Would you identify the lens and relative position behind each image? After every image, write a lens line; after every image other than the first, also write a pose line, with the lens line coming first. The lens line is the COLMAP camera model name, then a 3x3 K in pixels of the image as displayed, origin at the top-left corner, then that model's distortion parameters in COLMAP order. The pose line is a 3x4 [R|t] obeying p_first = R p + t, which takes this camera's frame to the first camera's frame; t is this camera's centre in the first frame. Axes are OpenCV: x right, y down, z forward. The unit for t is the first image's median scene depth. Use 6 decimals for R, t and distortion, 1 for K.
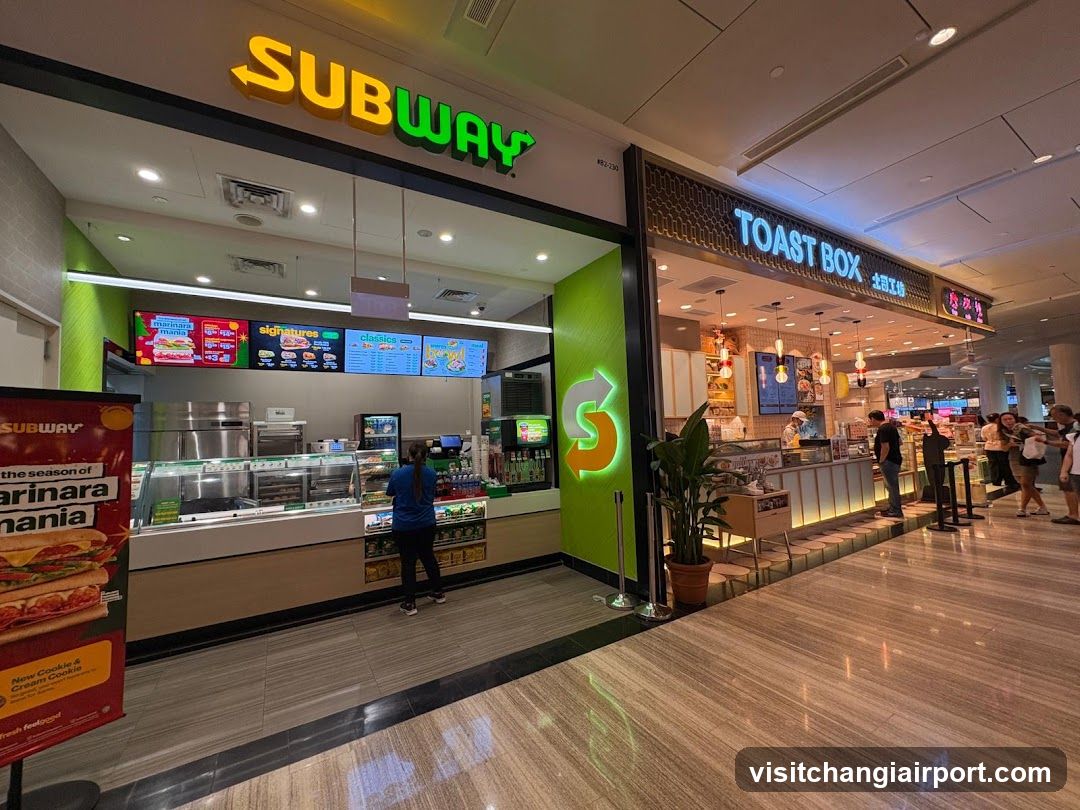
lens RADIAL K [[429.9, 0, 540.0], [0, 429.9, 405.0], [0, 0, 1]] dist [0.000561, -0.000277]
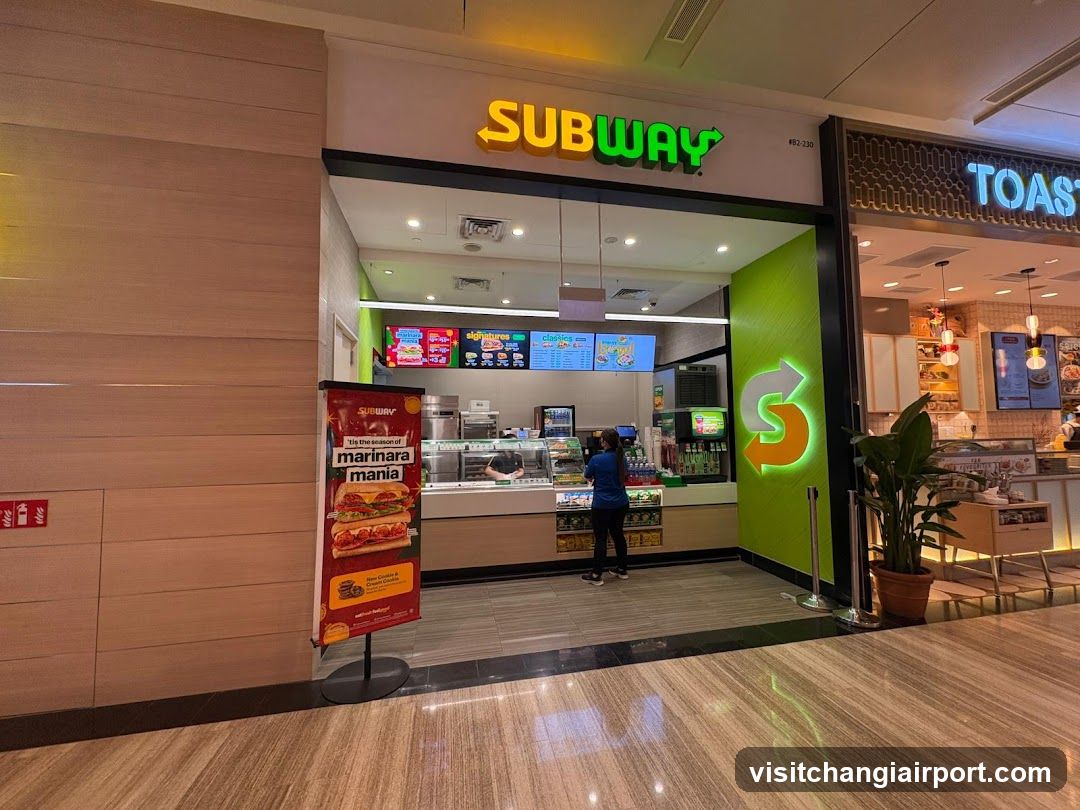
lens RADIAL K [[429.9, 0, 540.0], [0, 429.9, 405.0], [0, 0, 1]] dist [0.000561, -0.000277]
pose [[0.944555, 0.003480, -0.328335, -0.066141], [0.000433, 0.999930, 0.011842, 0.006572], [0.328353, -0.011328, 0.944487, -0.083681]]
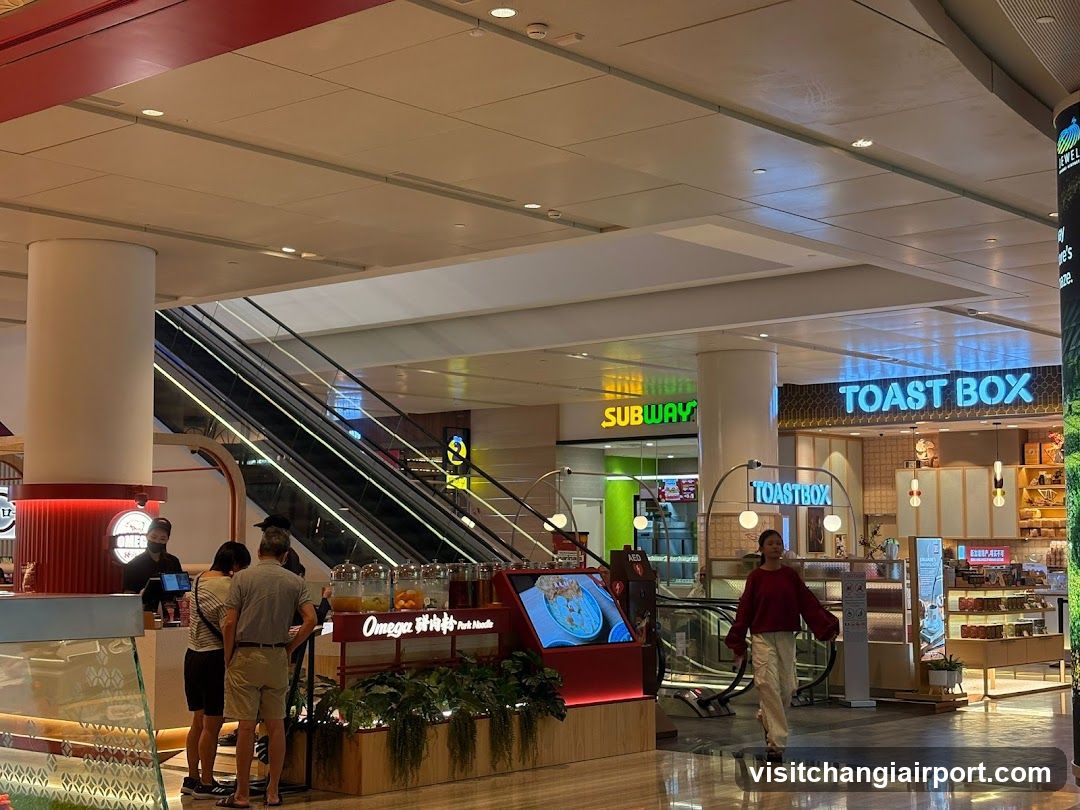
lens RADIAL K [[1658.7, 0, 507.9], [0, 1658.7, 415.8], [0, 0, 1]] dist [0.260929, -1.091611]
pose [[0.289214, -0.038244, -0.956500, 5.674260], [0.048872, 0.998488, -0.025145, -0.314879], [0.956016, -0.039473, 0.290645, -1.675532]]
